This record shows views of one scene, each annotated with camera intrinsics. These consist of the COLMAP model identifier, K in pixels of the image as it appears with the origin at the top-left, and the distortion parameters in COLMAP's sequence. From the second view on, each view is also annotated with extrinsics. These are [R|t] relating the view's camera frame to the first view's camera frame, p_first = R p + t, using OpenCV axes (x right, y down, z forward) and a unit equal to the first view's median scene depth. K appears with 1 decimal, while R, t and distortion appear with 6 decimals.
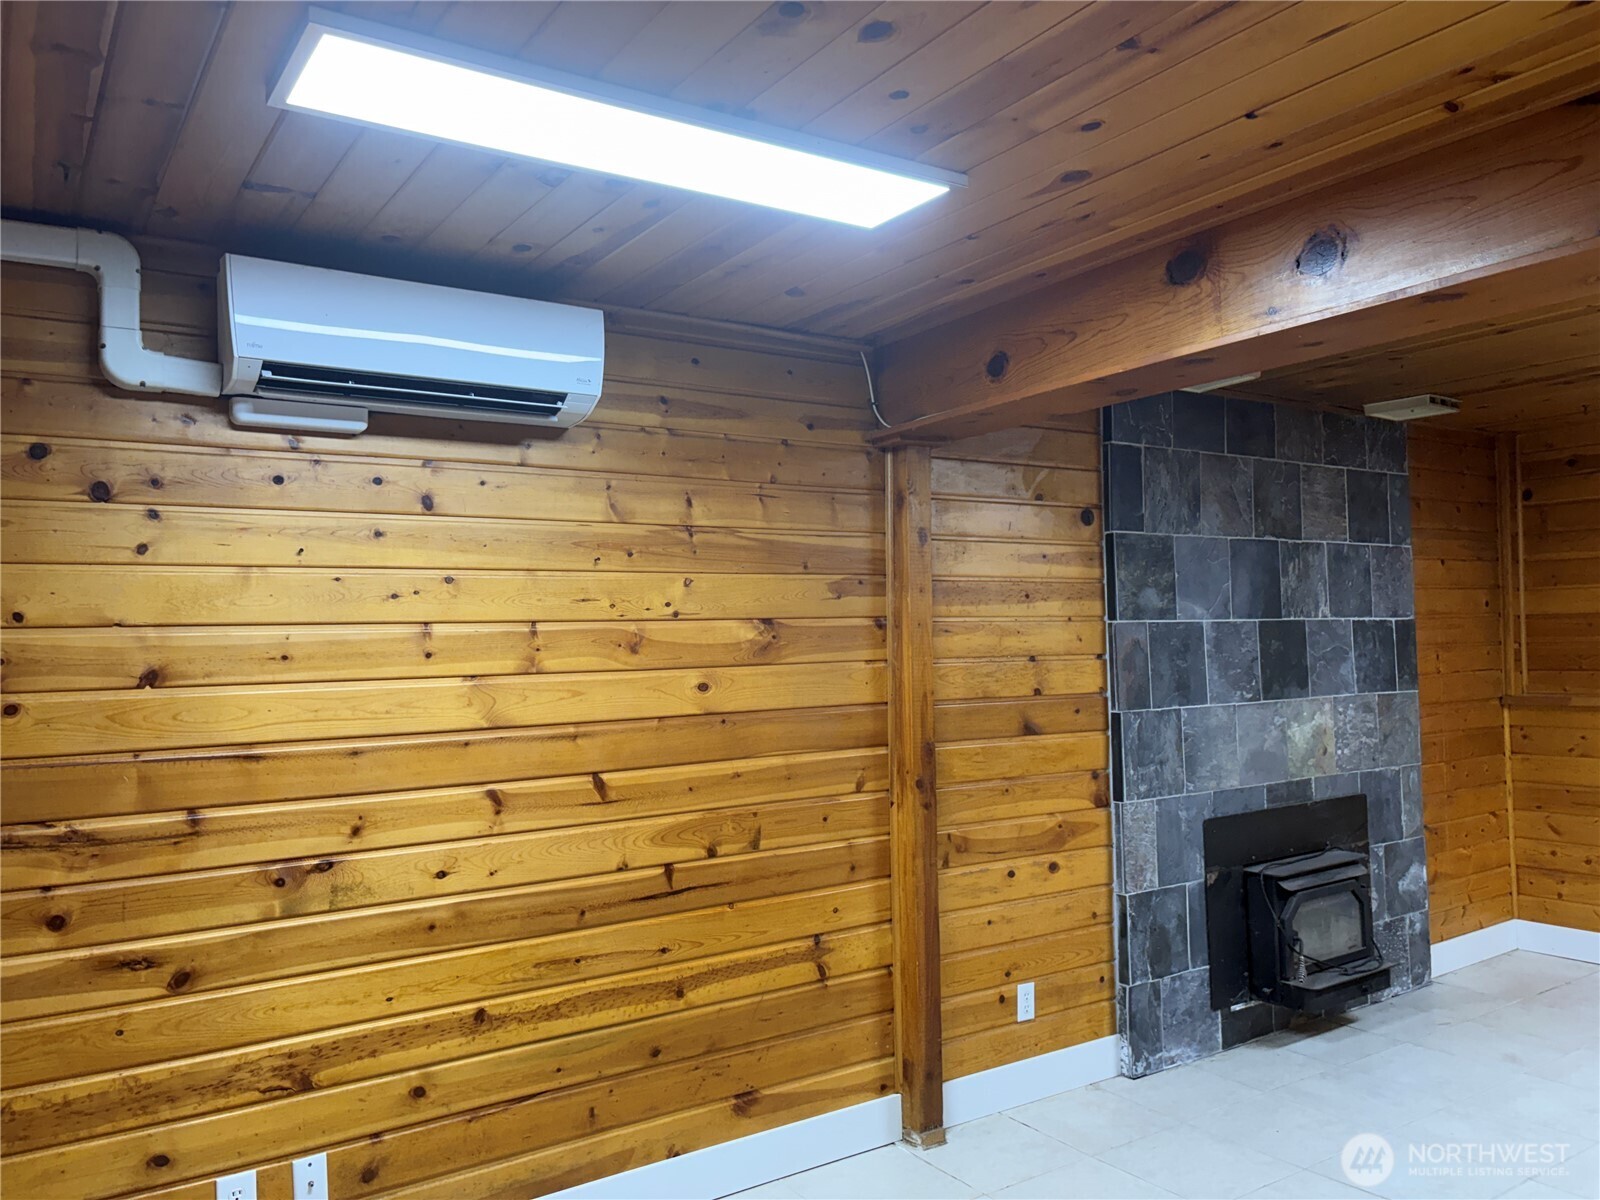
lens RADIAL K [[1214.6, 0, 786.5], [0, 1214.6, 603.5], [0, 0, 1]] dist [0.037388, -0.046497]
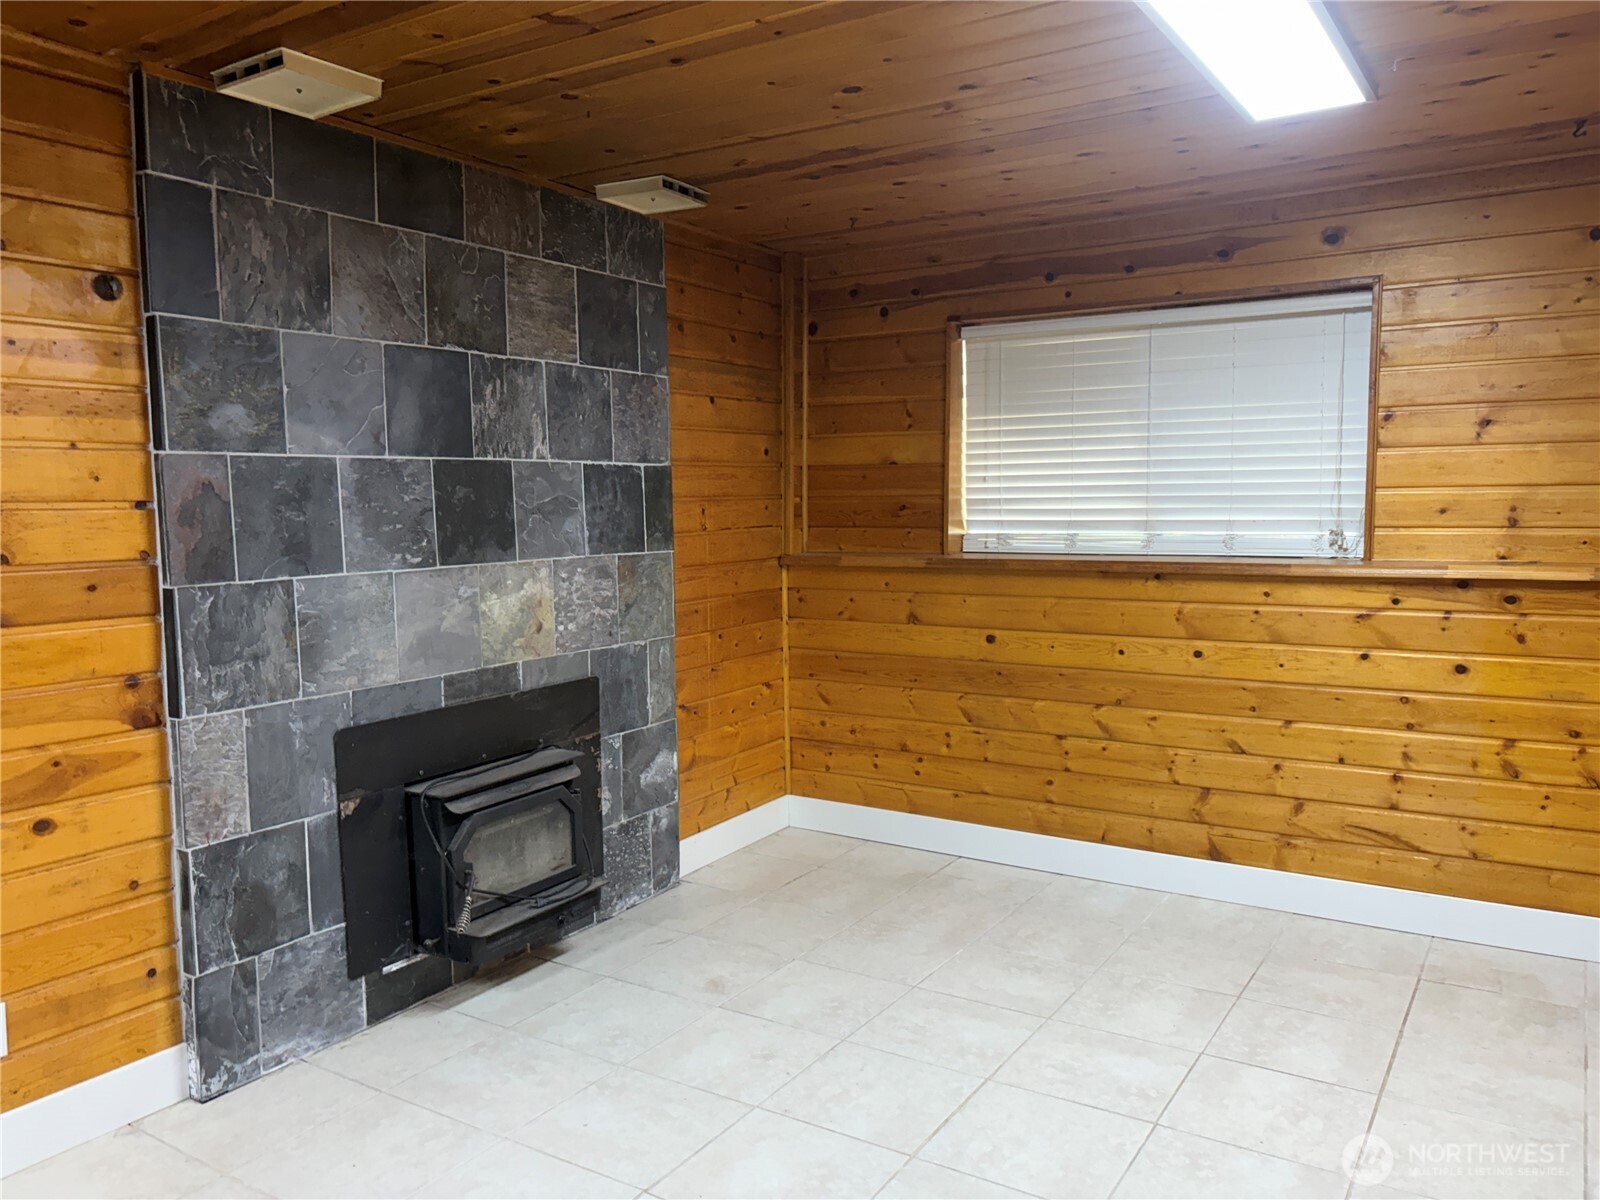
lens RADIAL K [[1214.6, 0, 794.4], [0, 1214.6, 613.8], [0, 0, 1]] dist [0.037388, -0.046497]
pose [[0.912426, -0.028383, 0.408256, 0.313587], [-0.023427, 0.992334, 0.121347, 0.013593], [-0.408570, -0.120284, 0.904766, 0.250062]]
